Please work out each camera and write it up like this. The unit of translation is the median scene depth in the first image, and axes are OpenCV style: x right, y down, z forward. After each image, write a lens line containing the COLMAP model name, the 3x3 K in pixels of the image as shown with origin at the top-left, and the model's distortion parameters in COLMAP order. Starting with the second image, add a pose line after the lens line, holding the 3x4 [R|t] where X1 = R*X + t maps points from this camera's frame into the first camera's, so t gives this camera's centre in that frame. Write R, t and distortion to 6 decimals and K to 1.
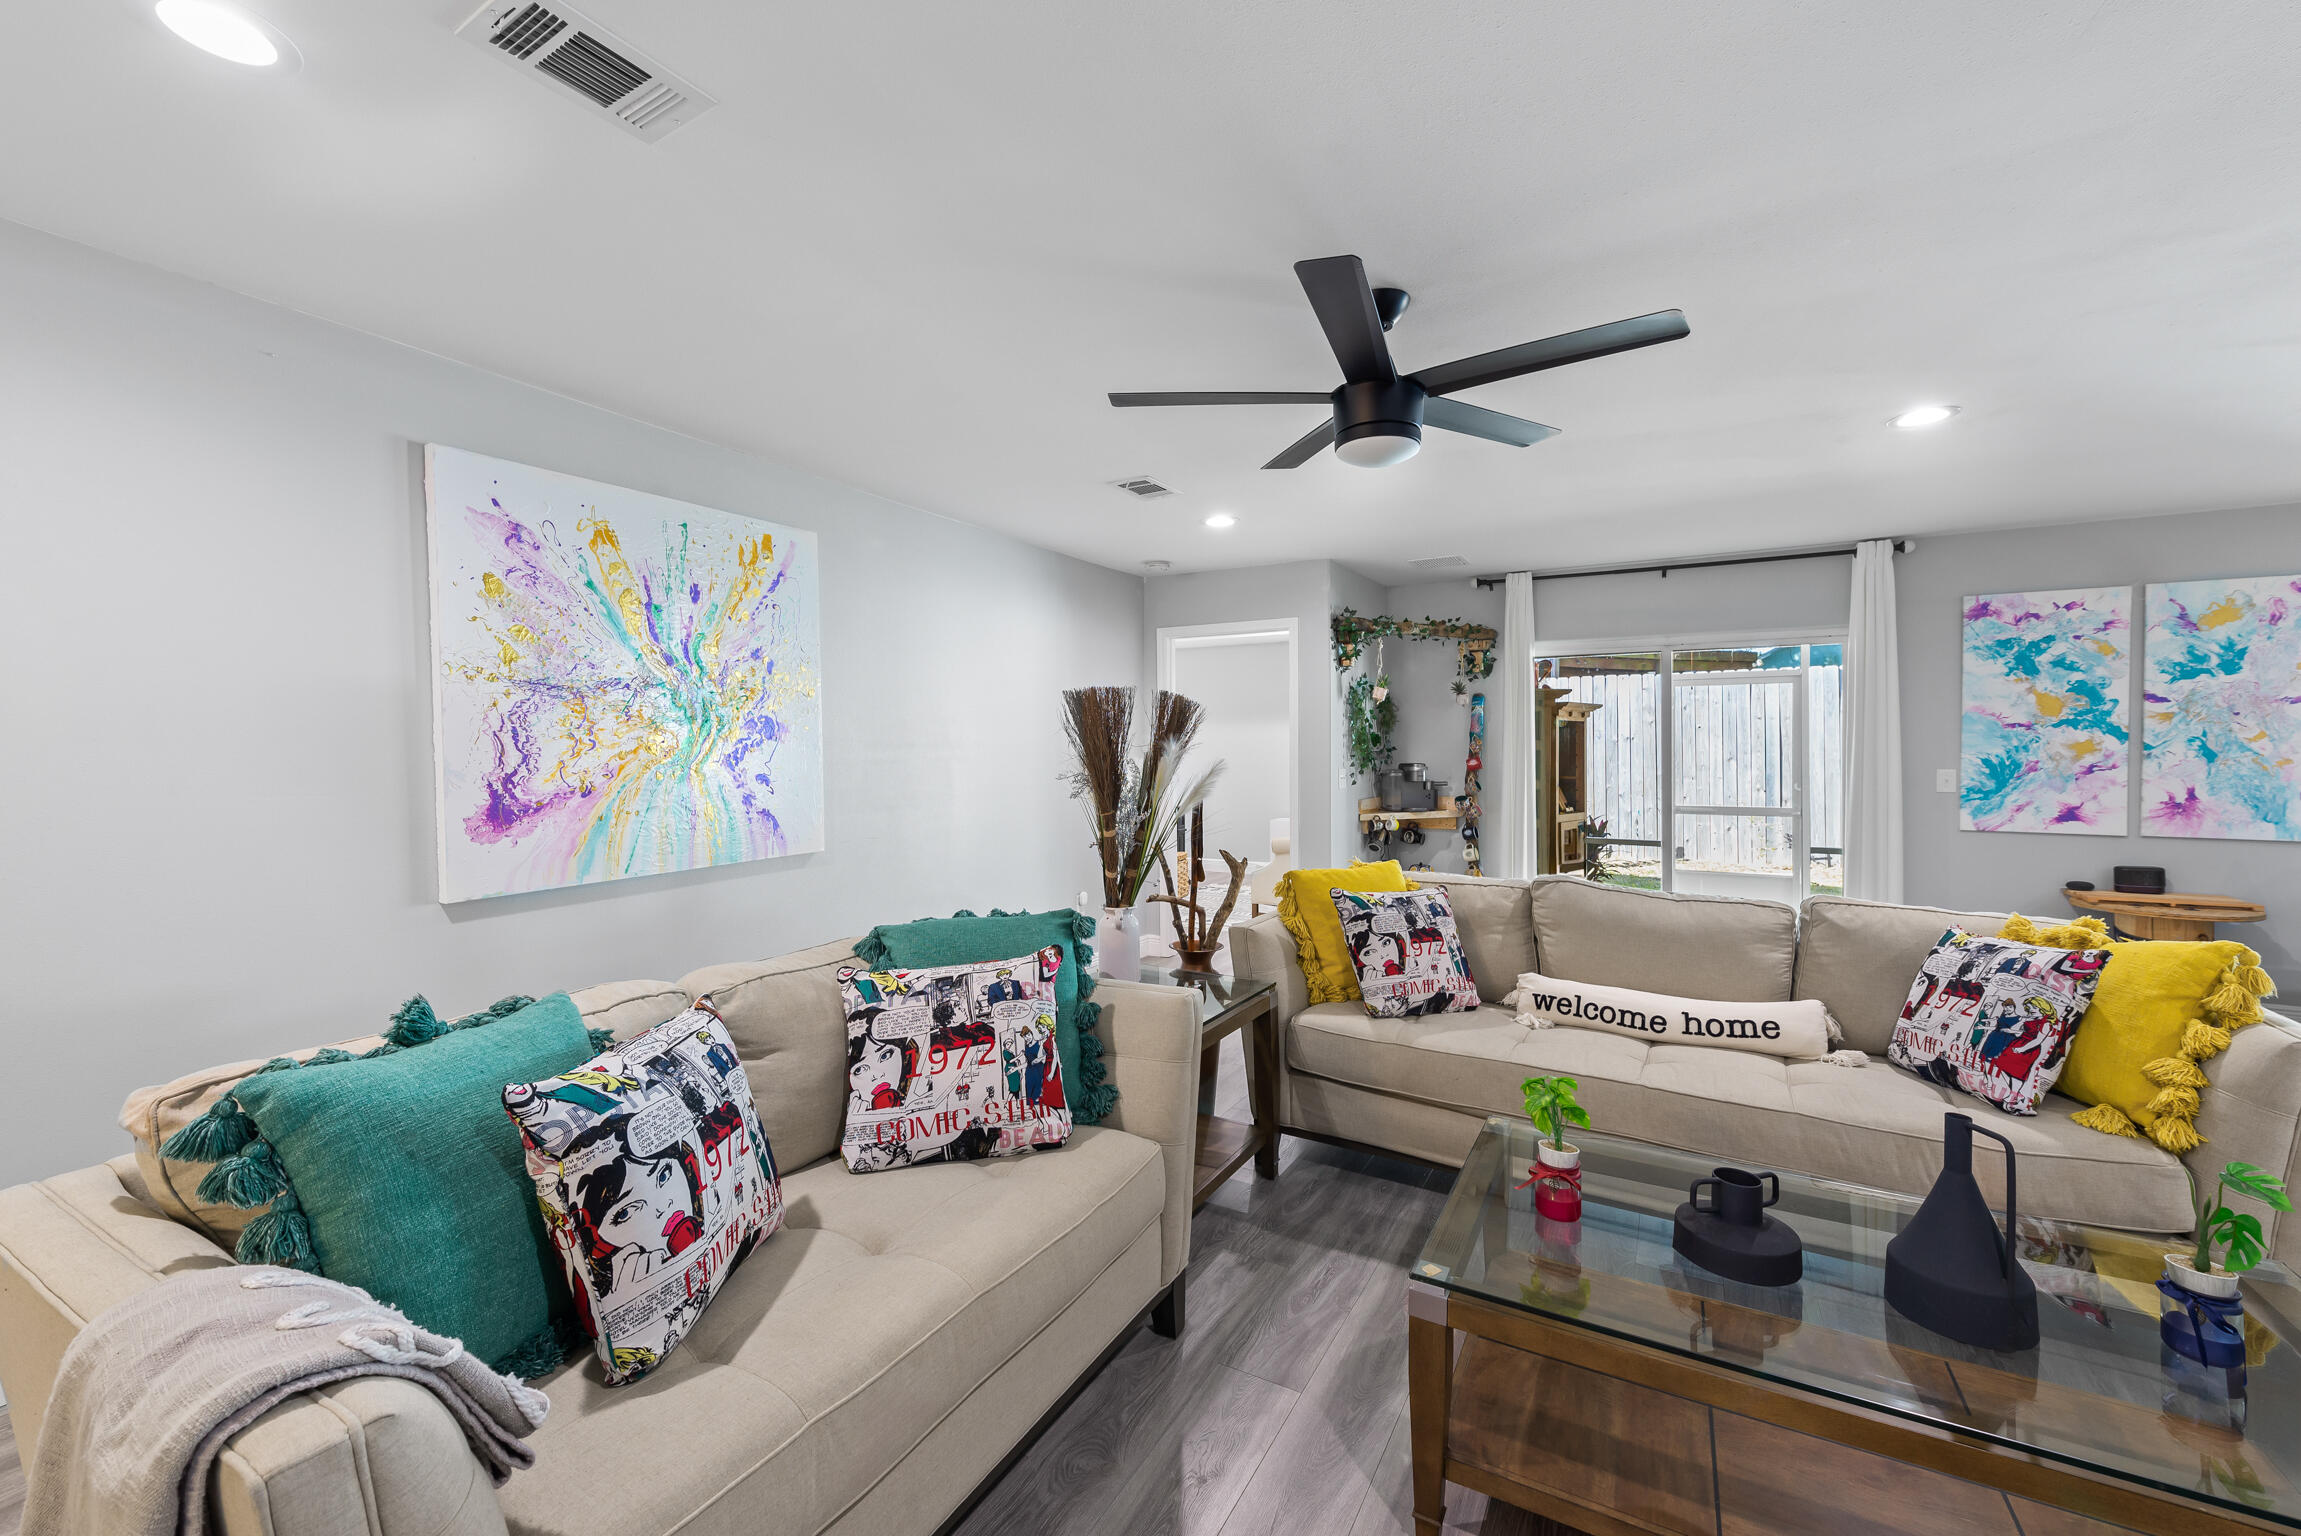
lens RADIAL K [[898.2, 0, 1110.4], [0, 898.2, 756.5], [0, 0, 1]] dist [0.000420, -0.000598]
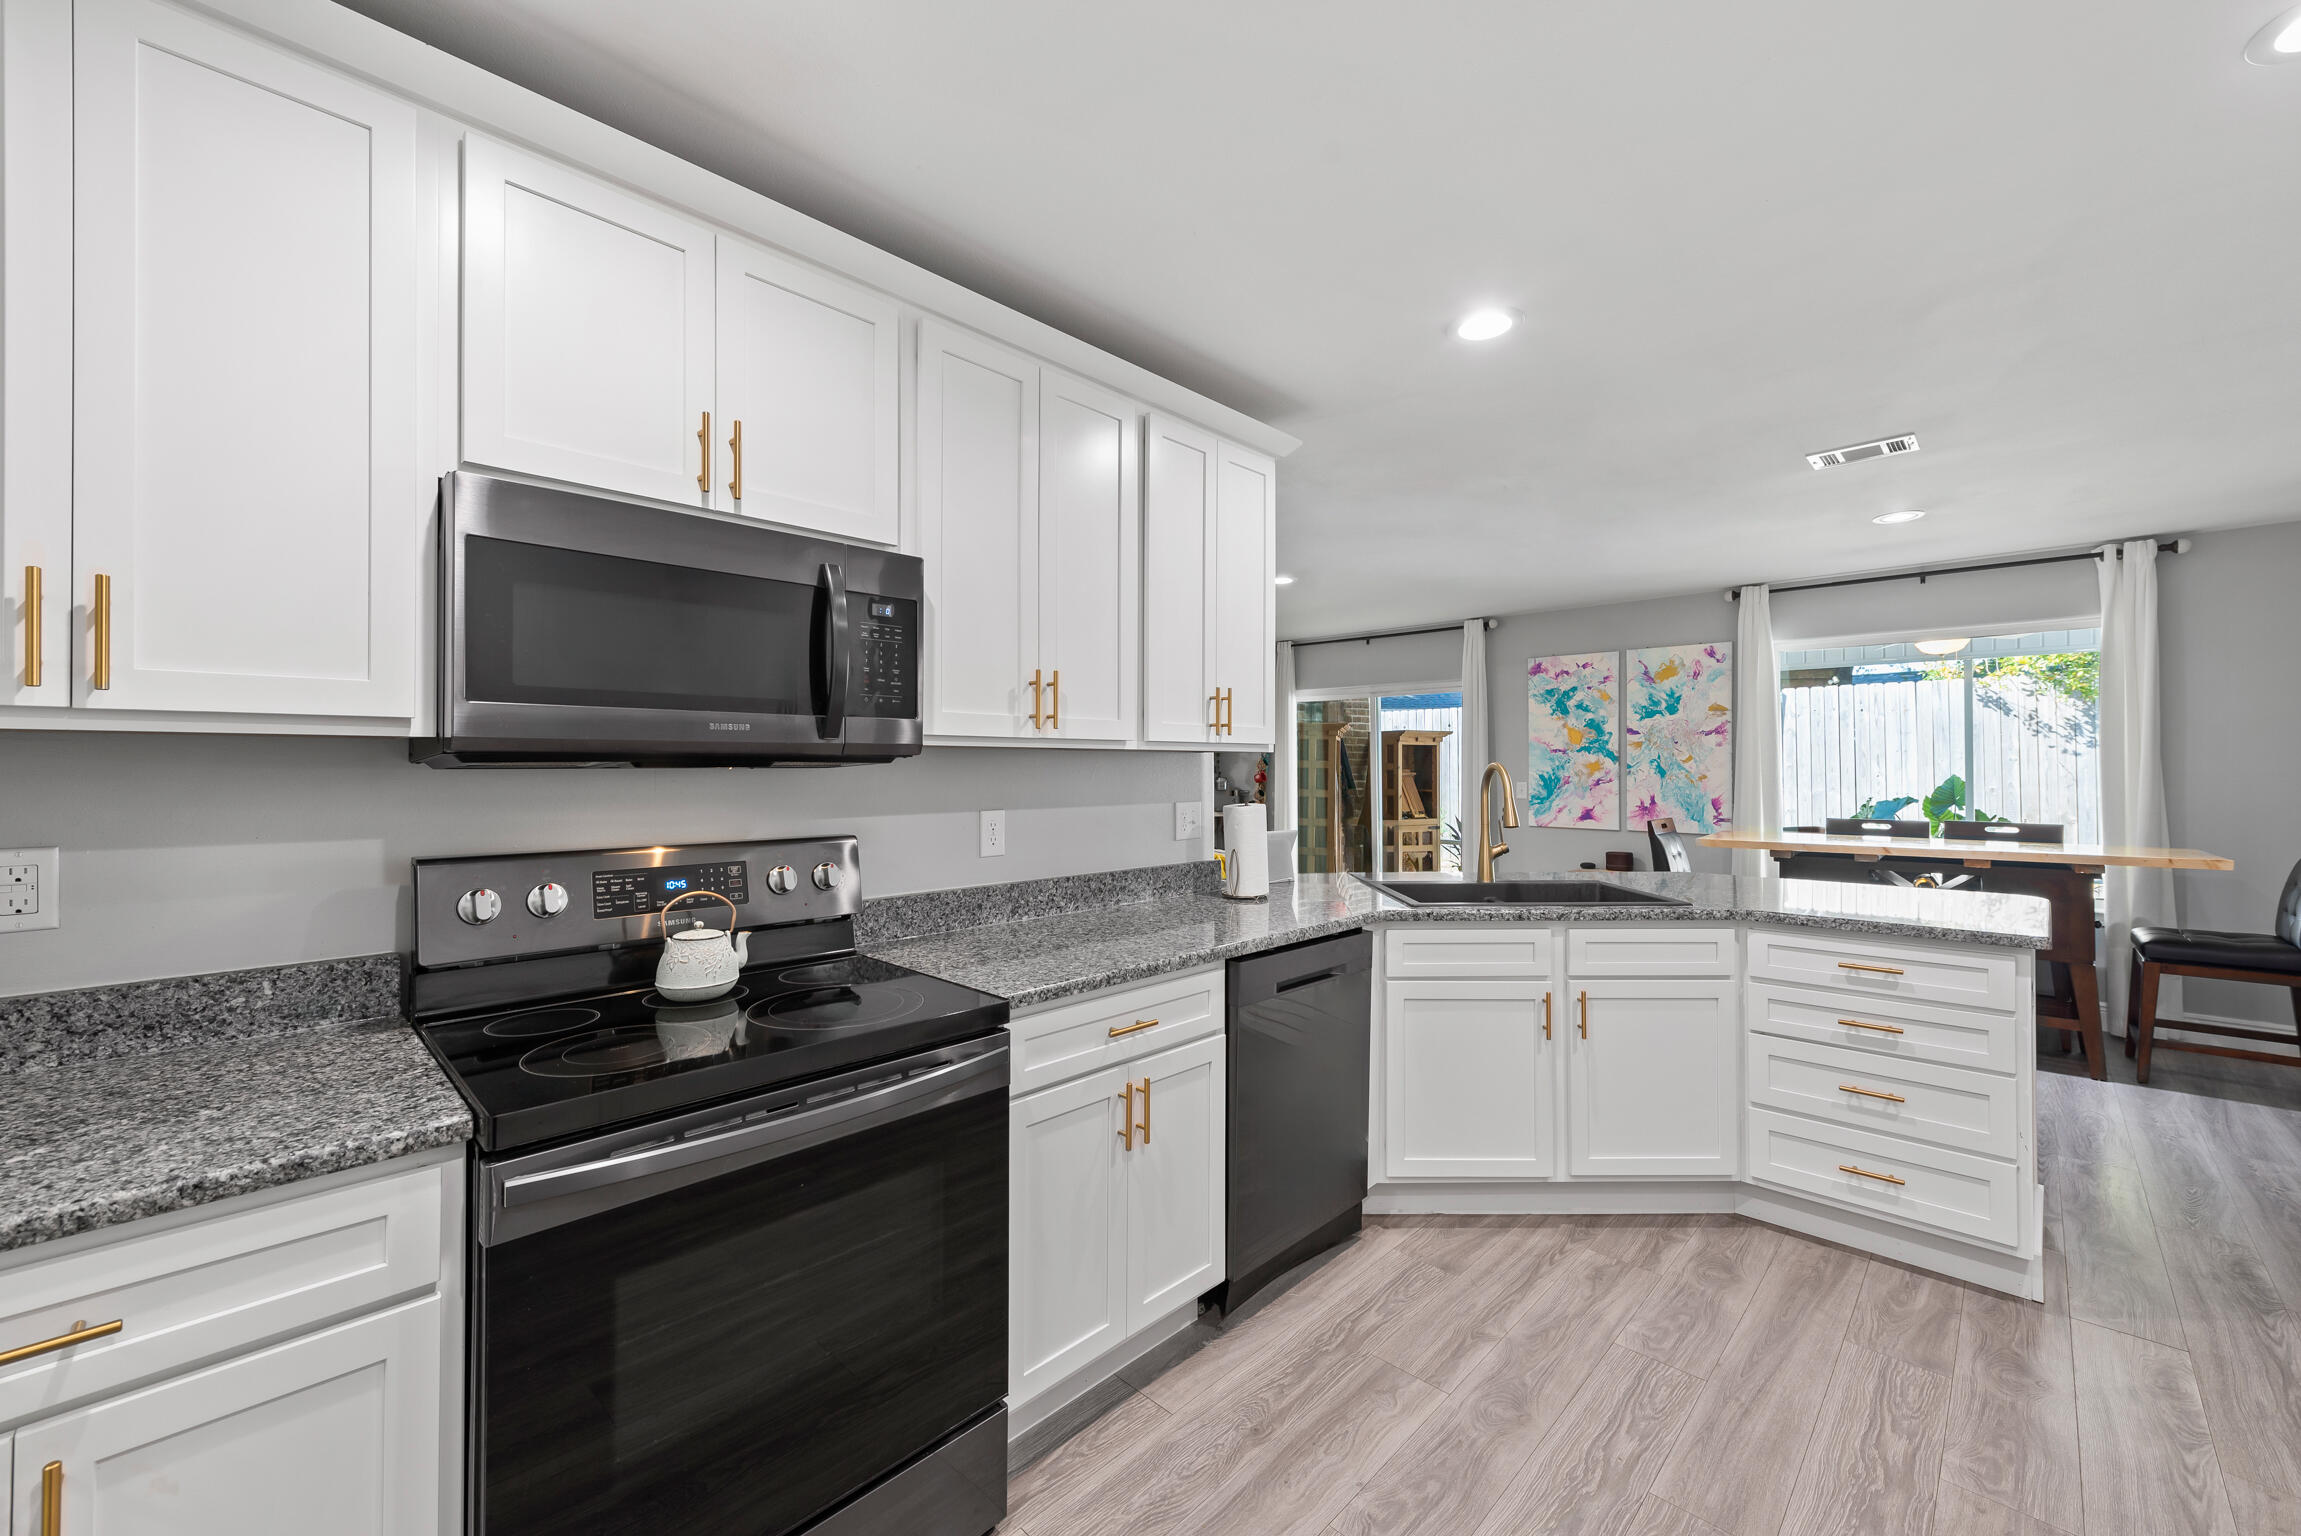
lens RADIAL K [[906.4, 0, 1150.5], [0, 906.4, 768.0], [0, 0, 1]] dist [0.000977, -0.000494]
pose [[0.970282, 0.002057, -0.241969, 0.768419], [-0.003988, 0.999964, -0.007493, 0.005445], [0.241945, 0.008236, 0.970255, -0.546118]]
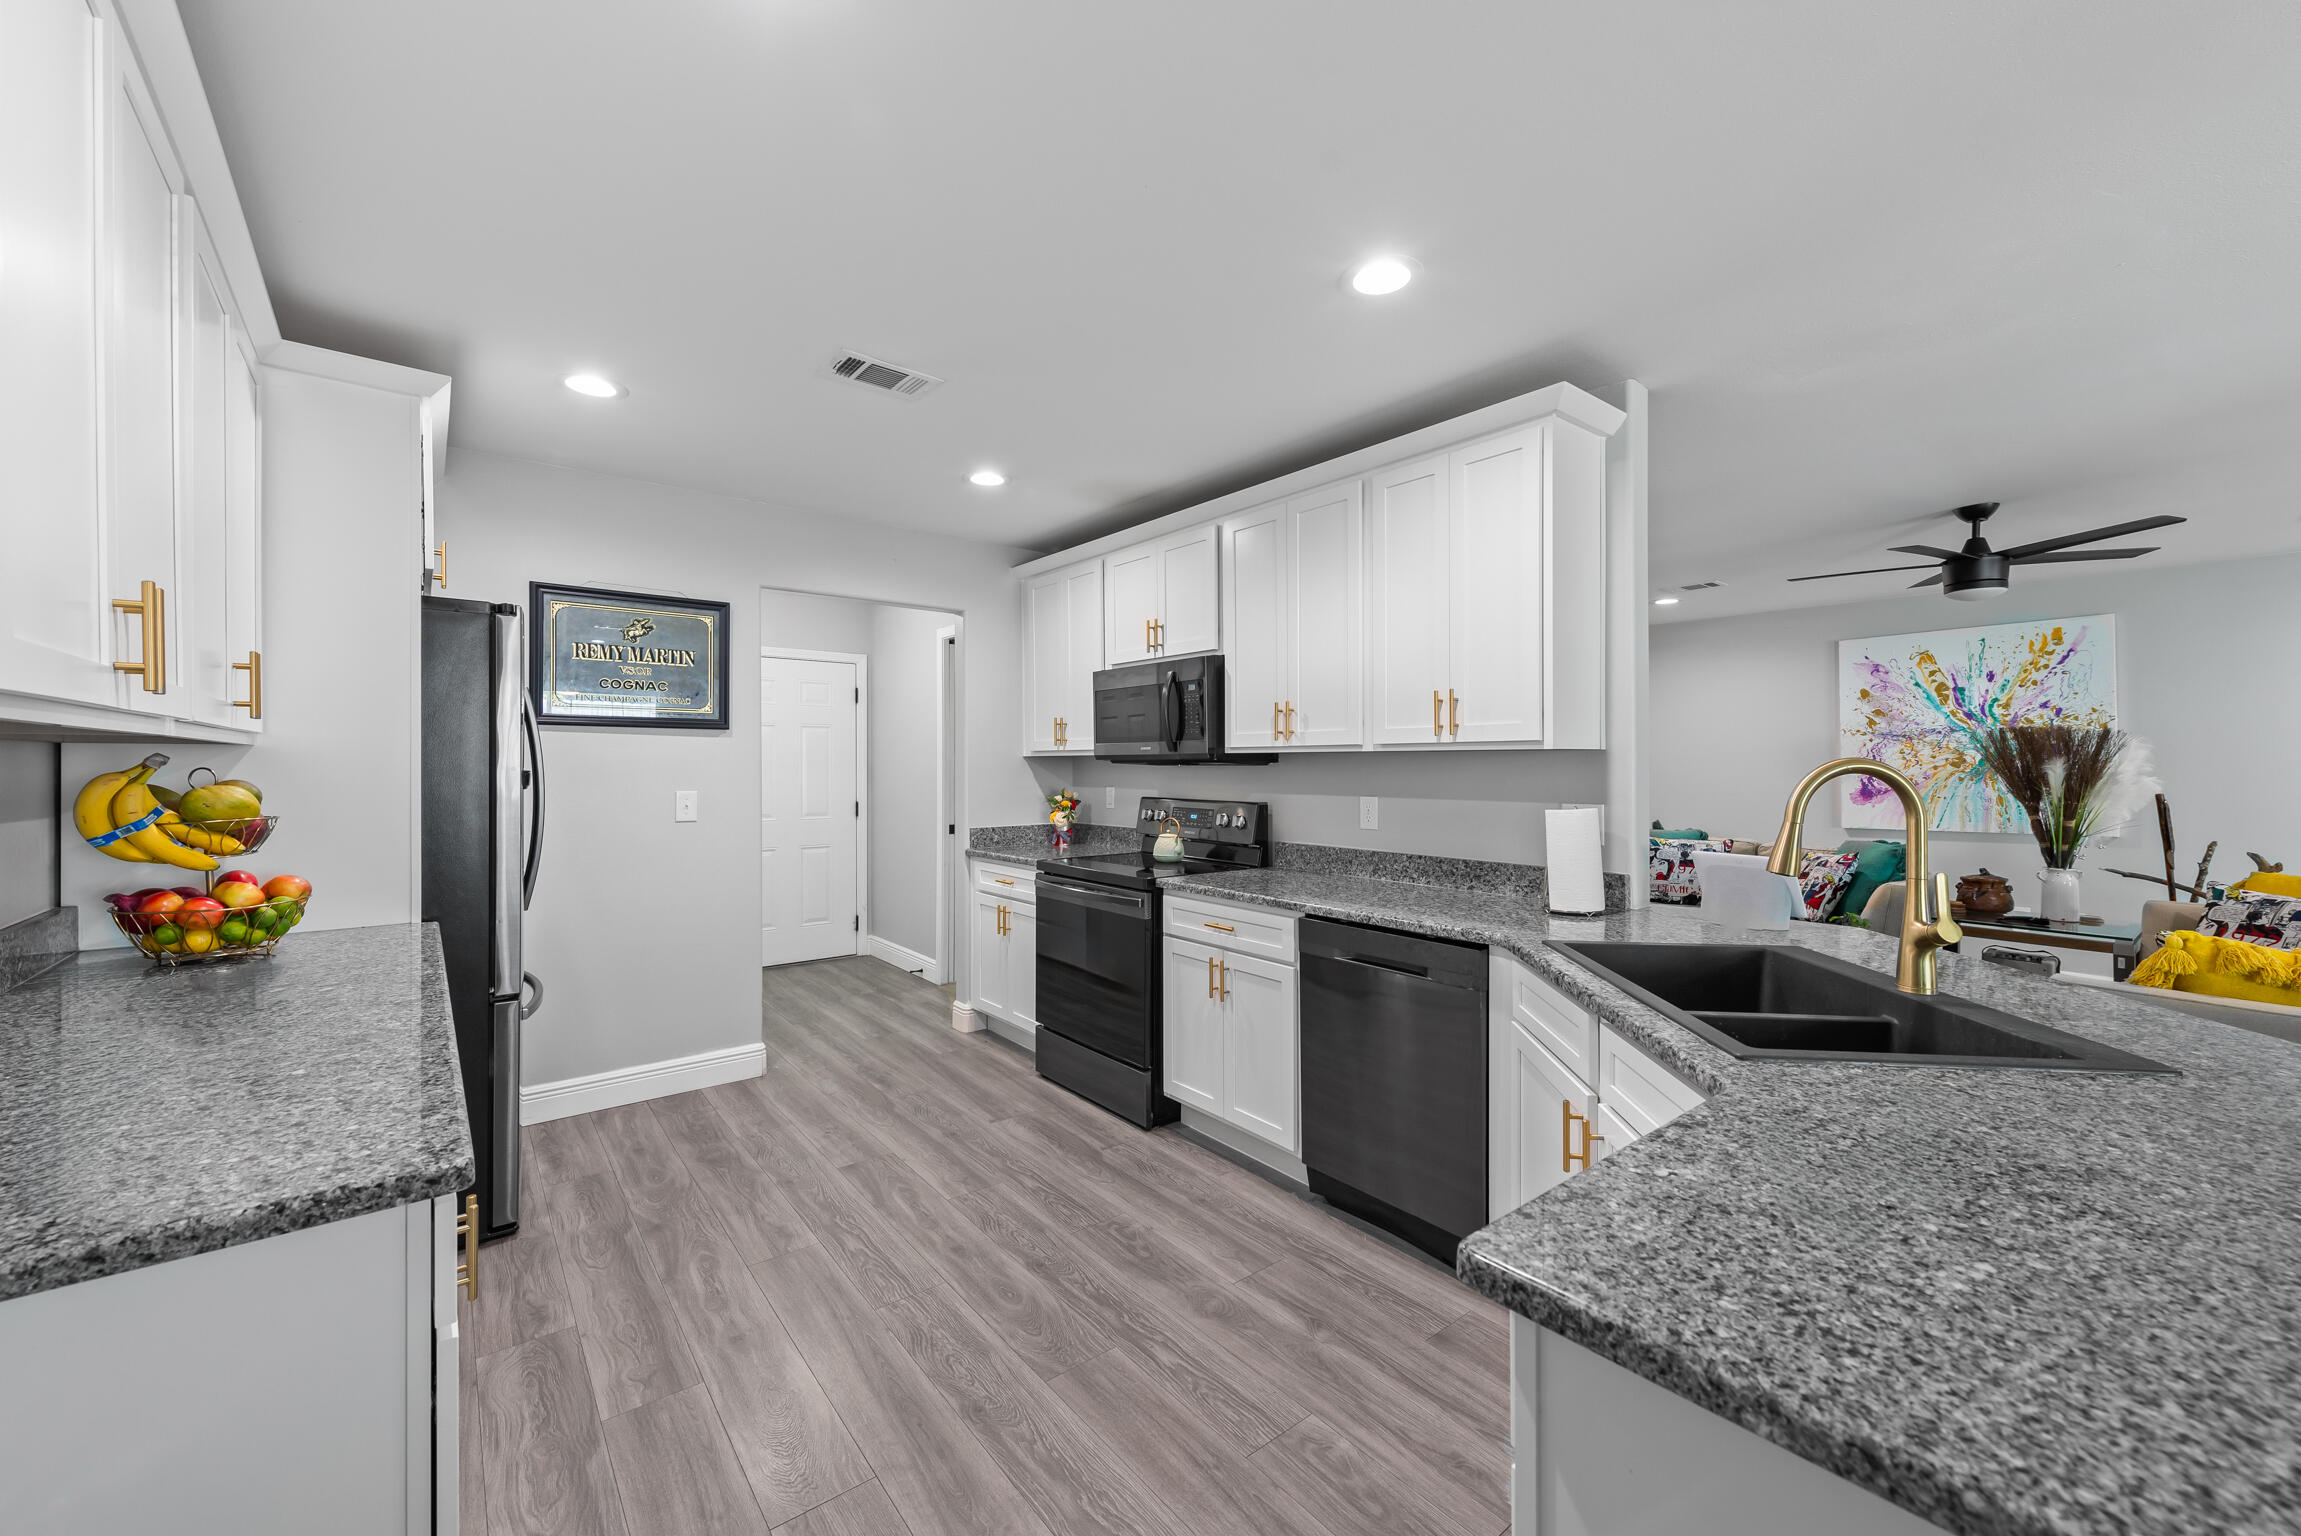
lens RADIAL K [[891.1, 0, 1147.3], [0, 891.1, 760.9], [0, 0, 1]] dist [0.001662, -0.000169]
pose [[-0.358790, -0.002010, -0.933416, 1.318400], [-0.008858, 0.999960, 0.001252, -0.002537], [0.933376, 0.008717, -0.358794, 0.063572]]
